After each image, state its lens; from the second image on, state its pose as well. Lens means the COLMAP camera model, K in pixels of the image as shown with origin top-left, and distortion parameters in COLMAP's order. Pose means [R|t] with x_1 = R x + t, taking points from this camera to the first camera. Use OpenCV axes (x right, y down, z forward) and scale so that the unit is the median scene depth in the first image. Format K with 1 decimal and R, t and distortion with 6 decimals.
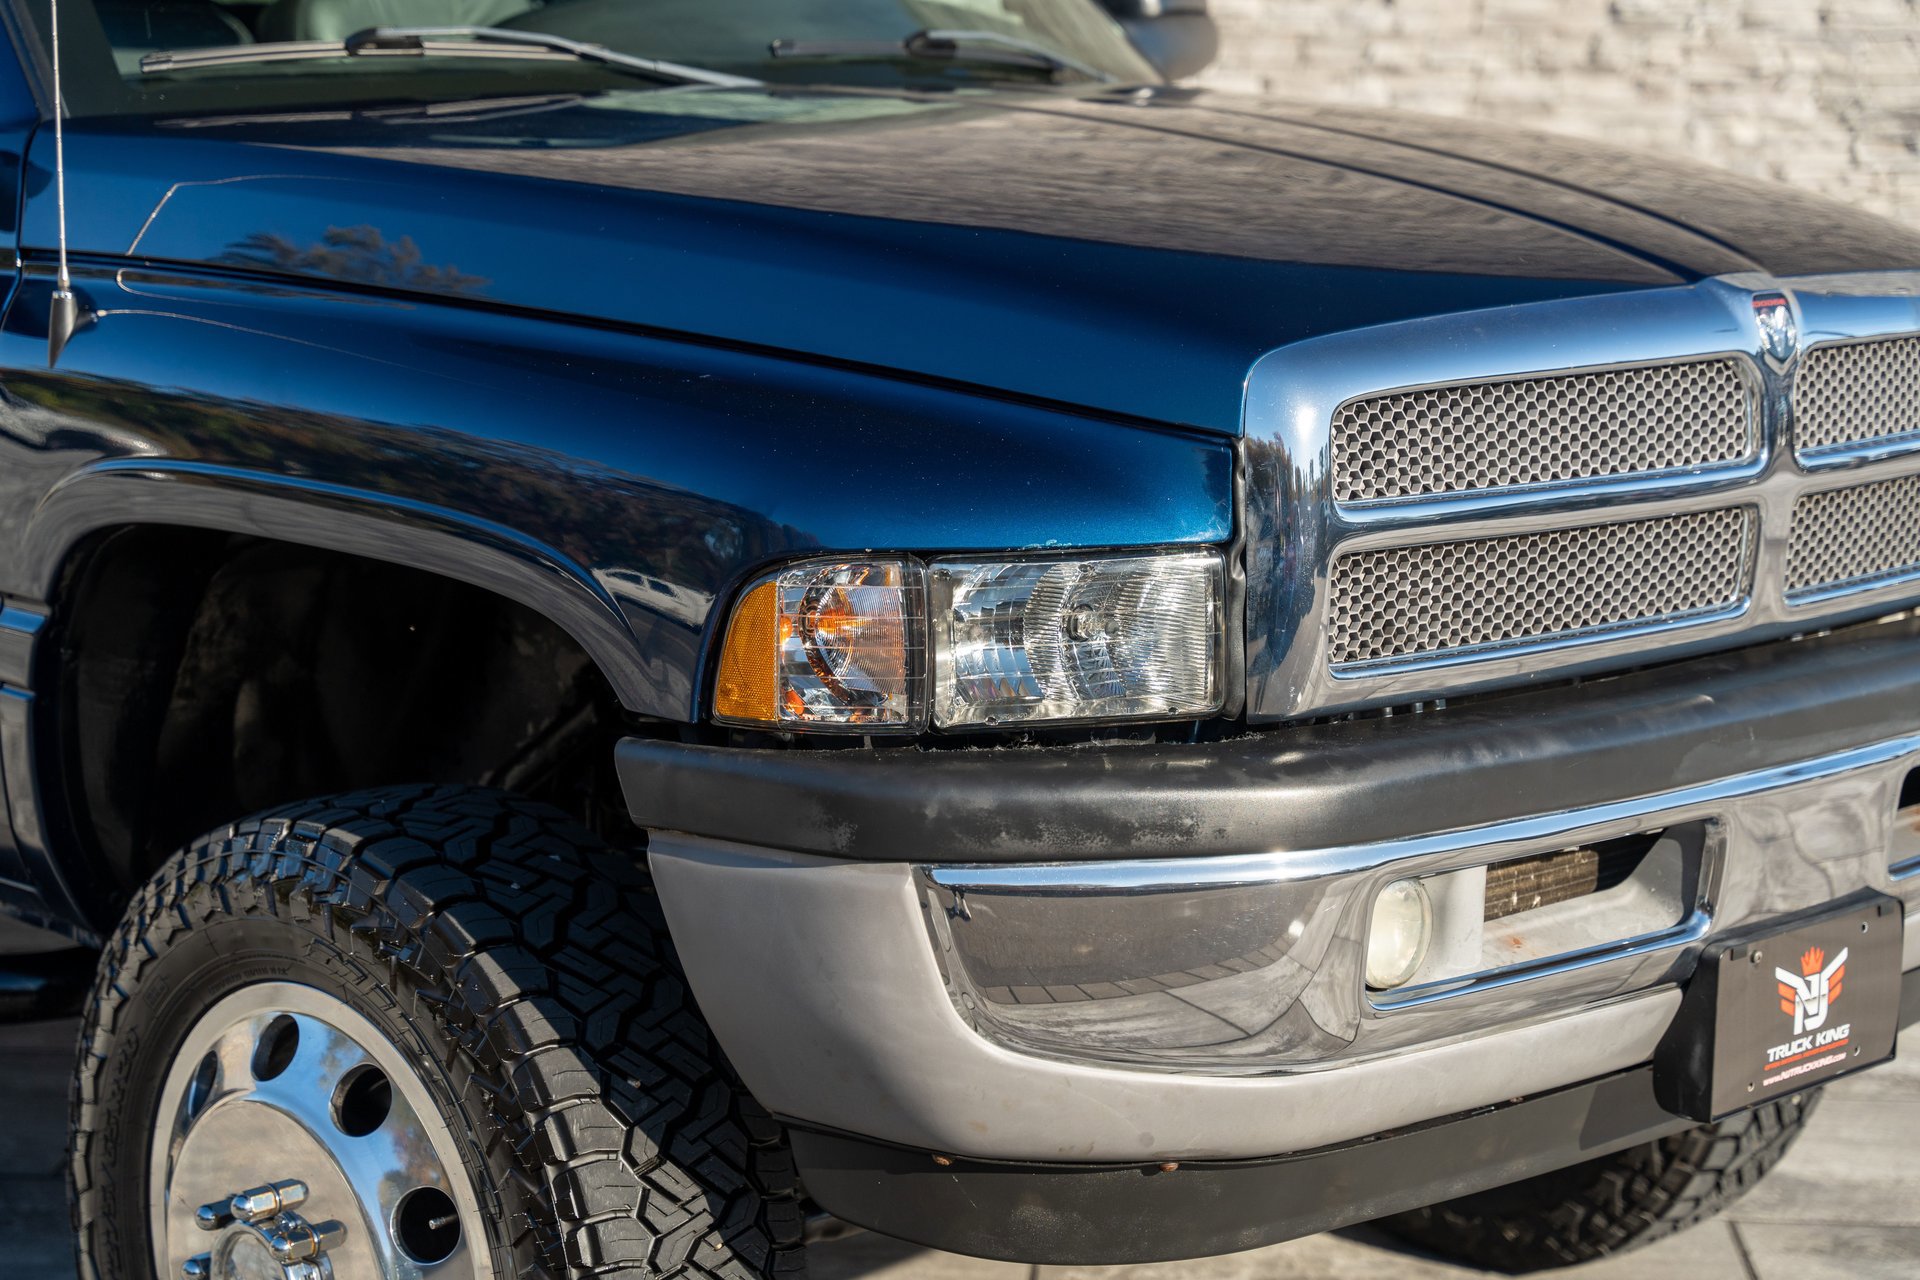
lens RADIAL K [[3660.7, 0, 971.7], [0, 3660.7, 639.3], [0, 0, 1]] dist [0.041686, 0.000000]
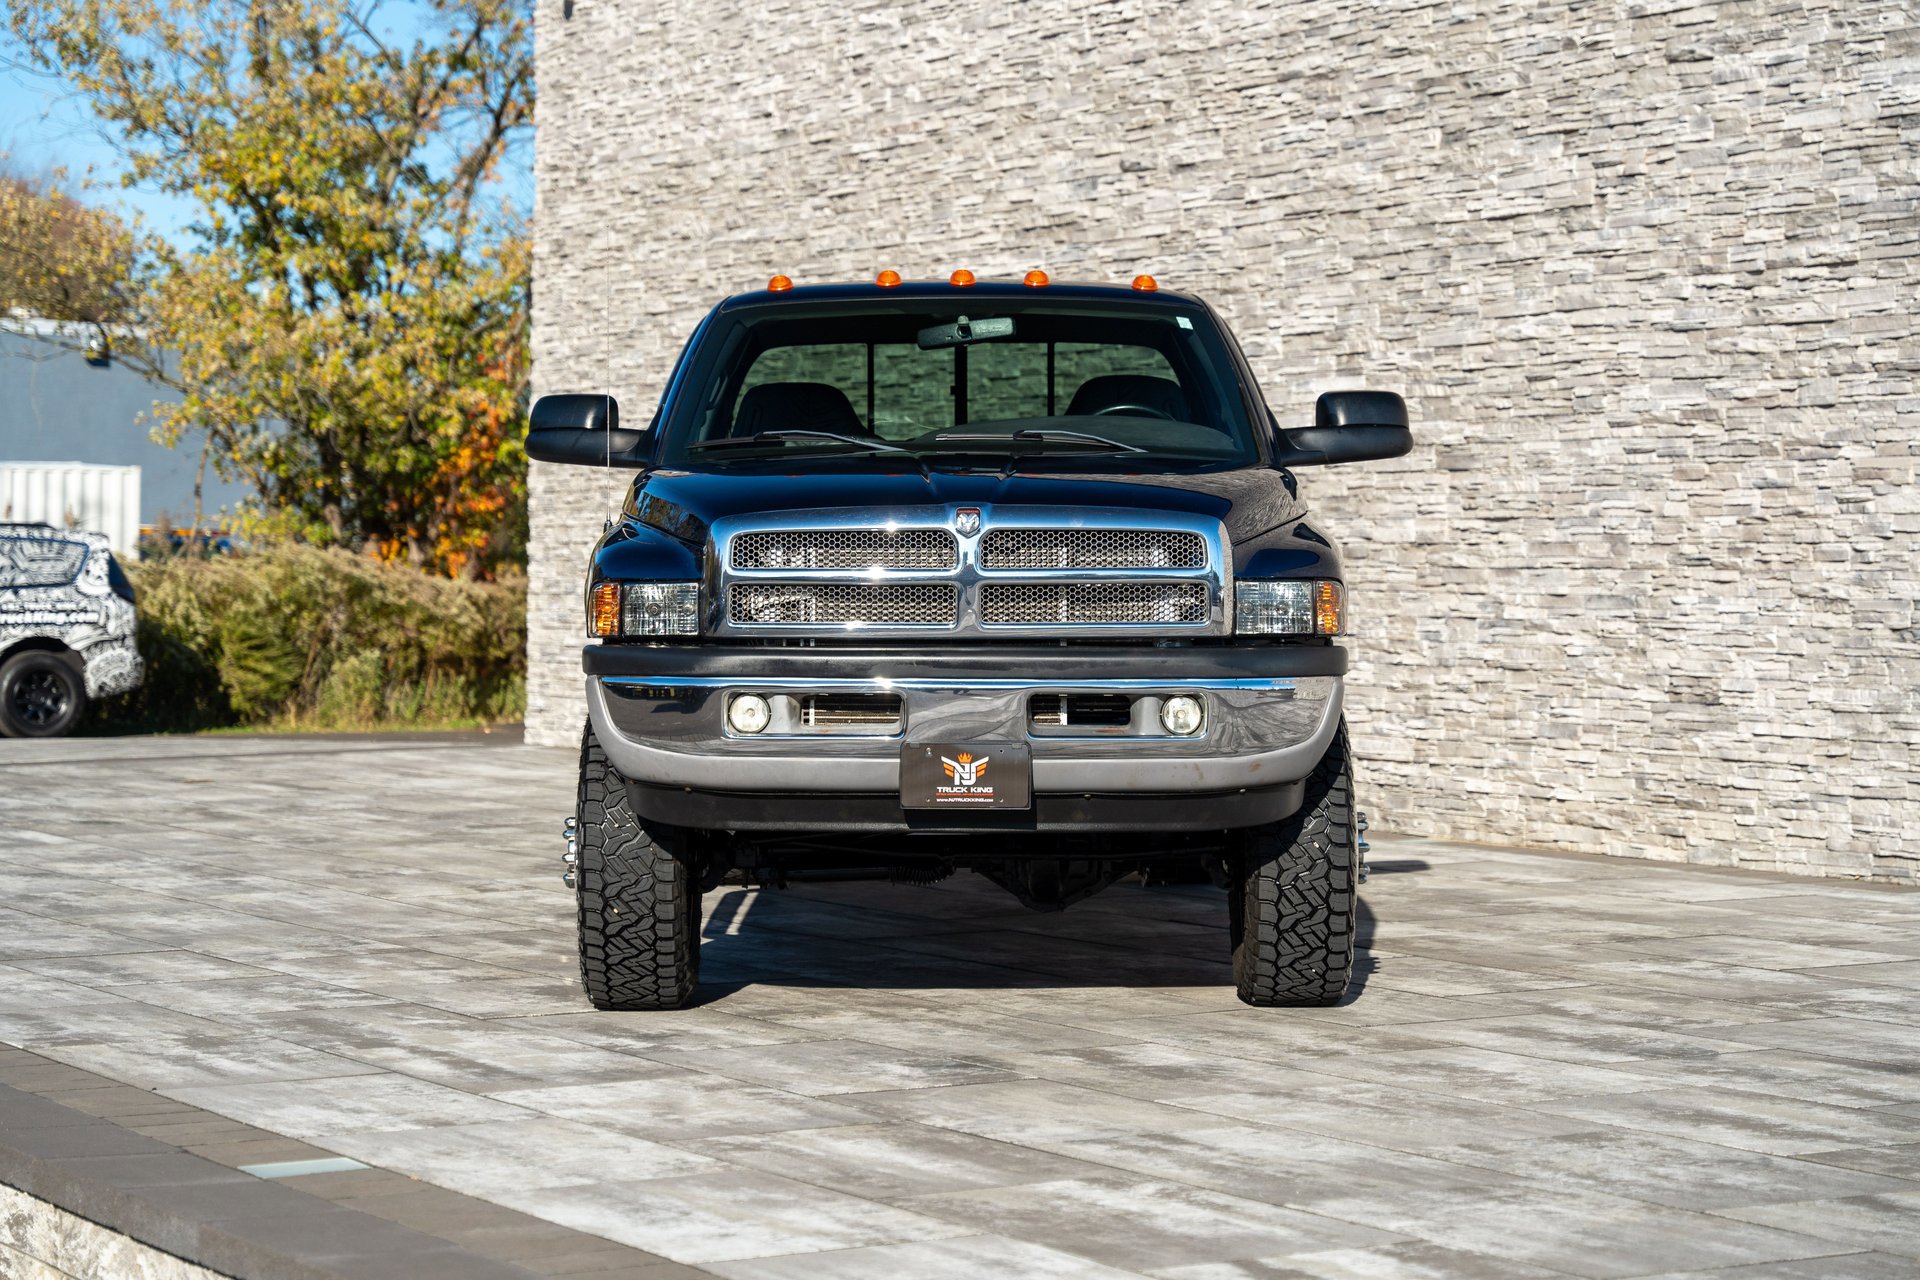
lens RADIAL K [[4009.5, 0, 977.4], [0, 4009.5, 668.2], [0, 0, 1]] dist [0.010888, 0.000000]
pose [[0.701568, 0.007811, -0.712560, 2.573595], [-0.105148, 0.990129, -0.092673, 0.330458], [0.704802, 0.139941, 0.695464, -1.172945]]
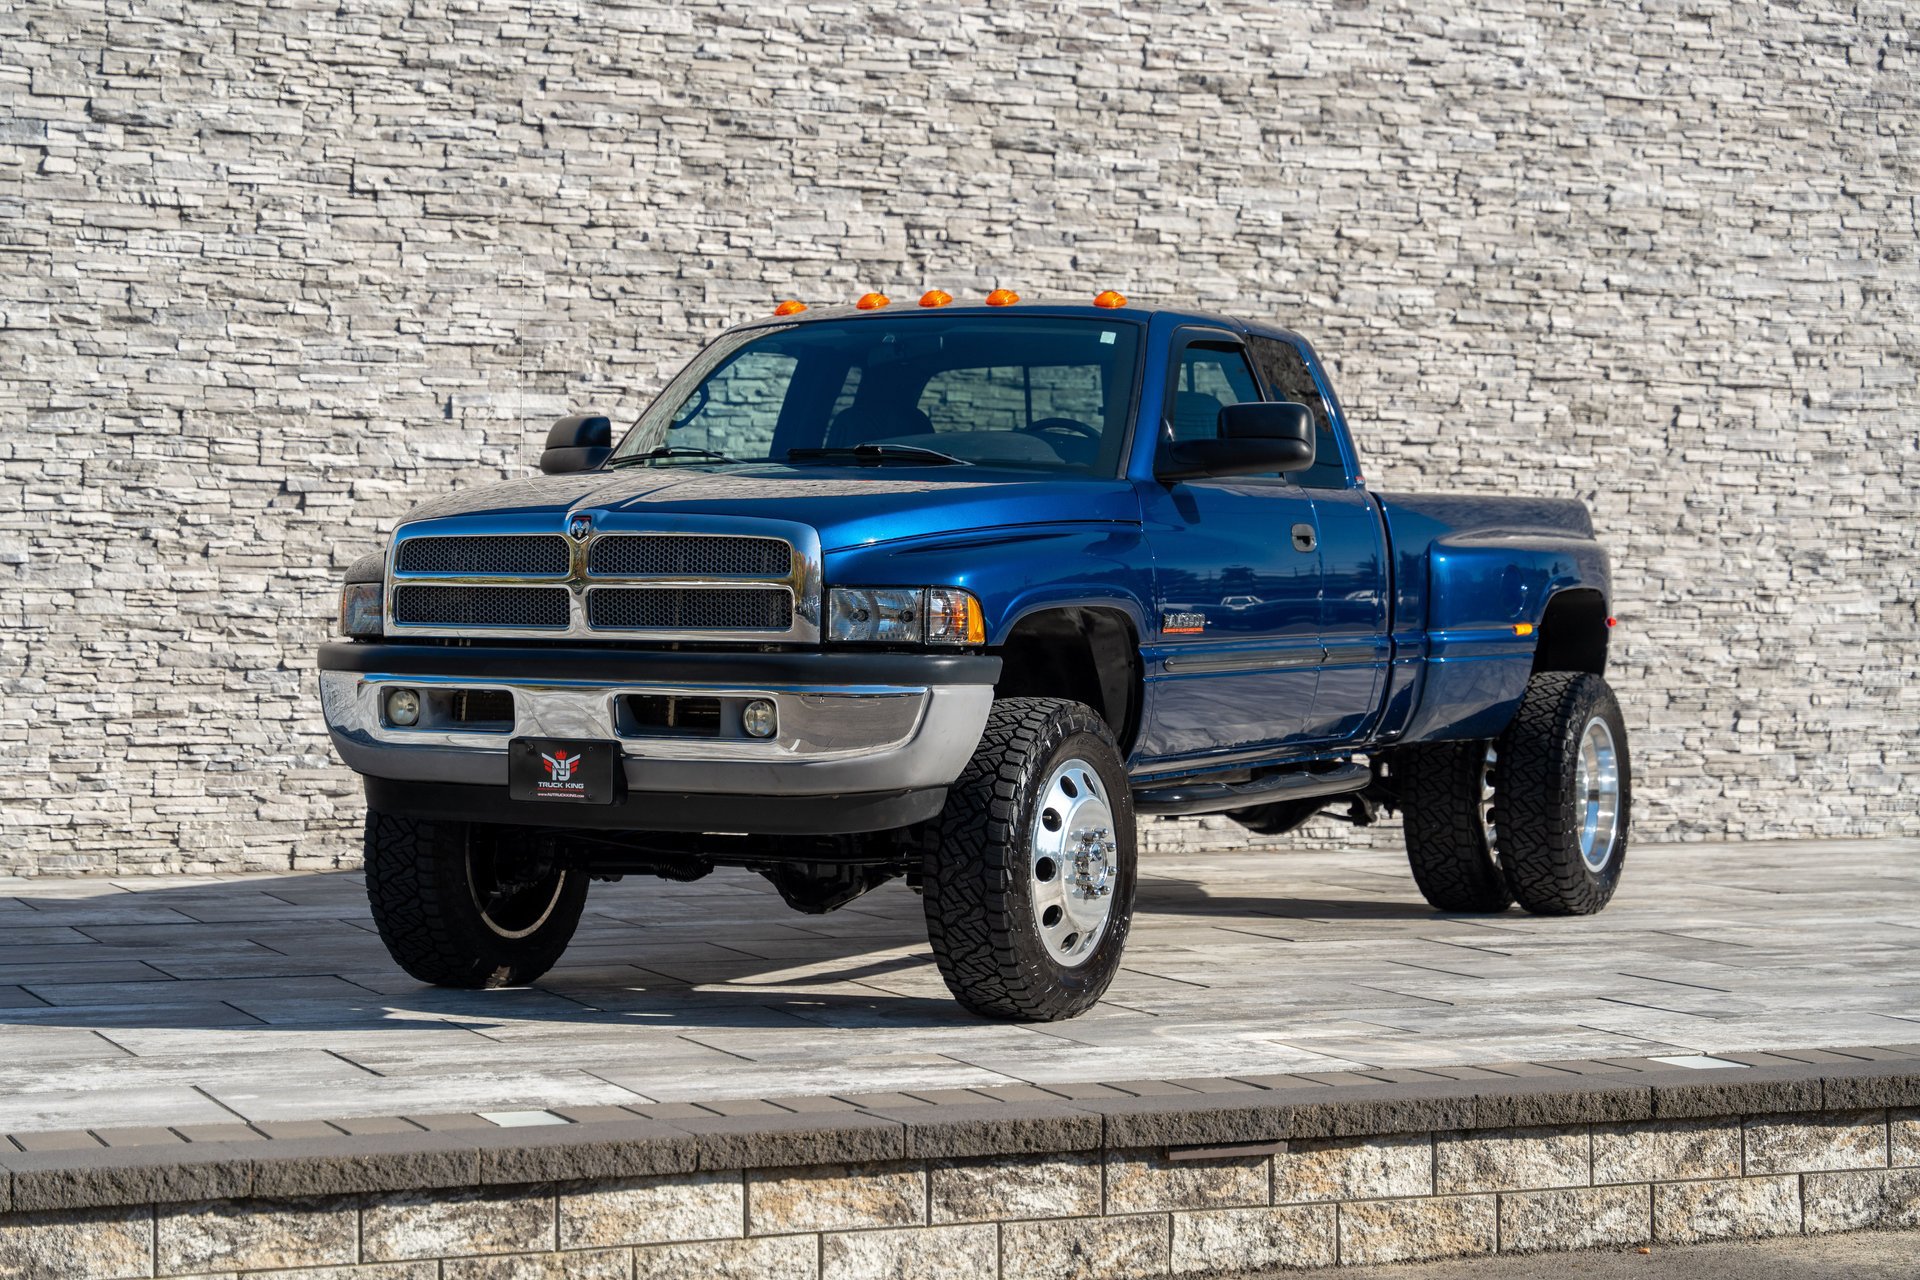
lens RADIAL K [[3660.7, 0, 919.3], [0, 3660.7, 653.6], [0, 0, 1]] dist [0.041686, 0.000000]
pose [[0.809216, -0.015085, 0.587318, -3.687639], [0.099658, 0.988708, -0.111916, 0.298167], [-0.578997, 0.149095, 0.801581, -1.155391]]
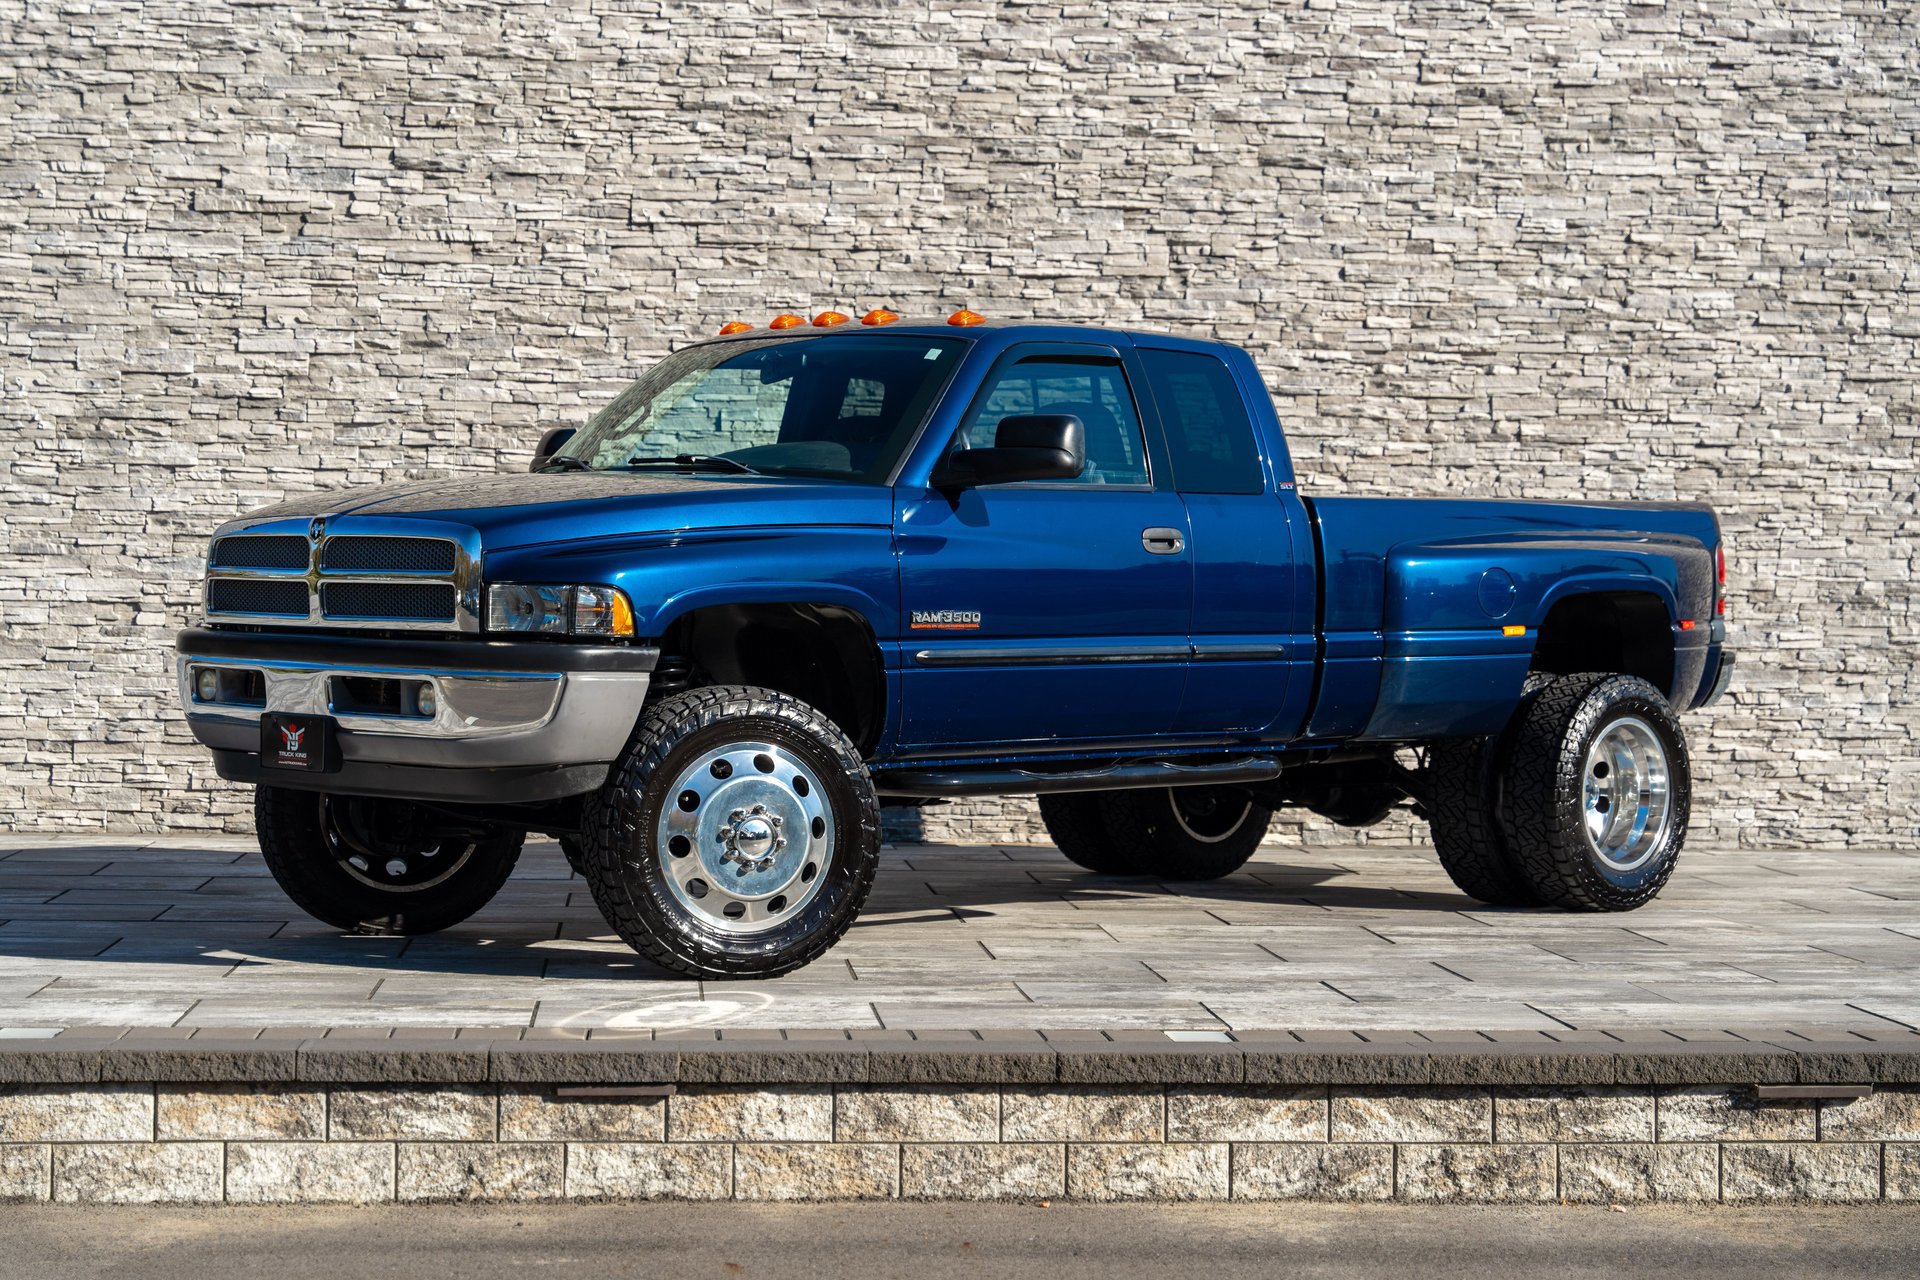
lens RADIAL K [[3660.7, 0, 969.6], [0, 3660.7, 626.0], [0, 0, 1]] dist [0.041686, 0.000000]
pose [[0.947864, -0.002394, 0.318665, -2.649299], [0.050641, 0.988396, -0.143206, 0.443760], [-0.314625, 0.151877, 0.936987, -1.996972]]
